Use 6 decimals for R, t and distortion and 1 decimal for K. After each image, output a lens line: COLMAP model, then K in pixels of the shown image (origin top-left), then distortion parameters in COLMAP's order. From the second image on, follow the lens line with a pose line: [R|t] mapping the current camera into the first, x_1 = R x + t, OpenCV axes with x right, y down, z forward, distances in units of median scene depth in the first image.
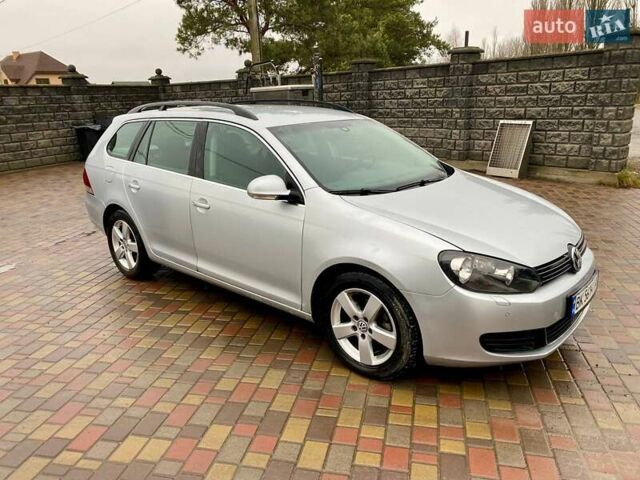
lens RADIAL K [[489.4, 0, 320.0], [0, 489.4, 240.0], [0, 0, 1]] dist [0.003677, 0.001818]
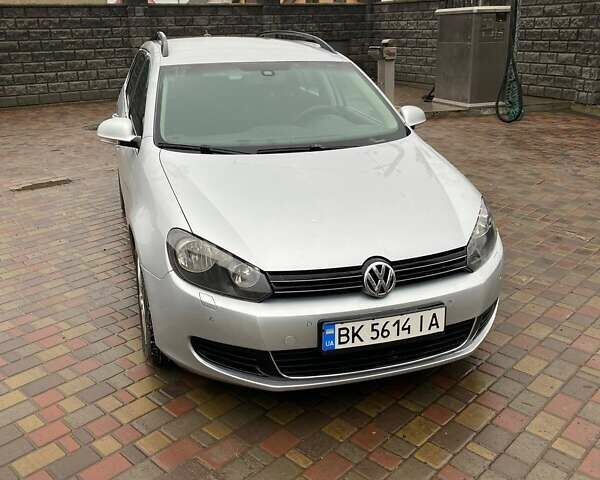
lens RADIAL K [[598.0, 0, 300.0], [0, 598.0, 240.0], [0, 0, 1]] dist [0.014066, -0.022799]
pose [[0.856768, 0.194085, -0.477786, 0.191212], [-0.158294, 0.980727, 0.114536, -0.022111], [0.490807, -0.022501, 0.870978, 0.046023]]
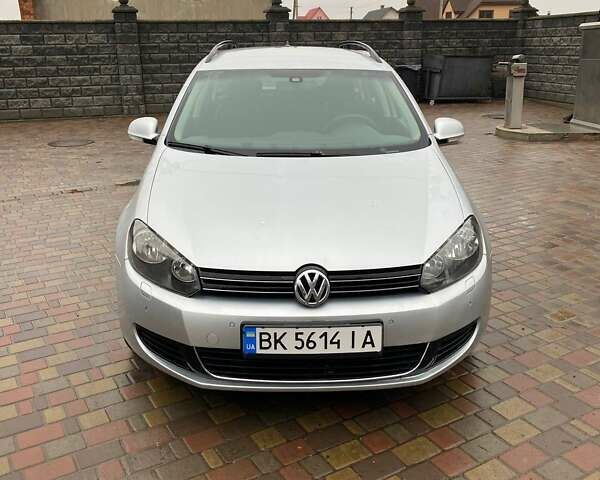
lens RADIAL K [[598.0, 0, 300.0], [0, 598.0, 240.0], [0, 0, 1]] dist [0.014066, -0.022799]
pose [[0.684935, 0.251097, -0.683969, 0.246578], [-0.217582, 0.966395, 0.136891, -0.031029], [0.695357, 0.055058, 0.716552, 0.091747]]
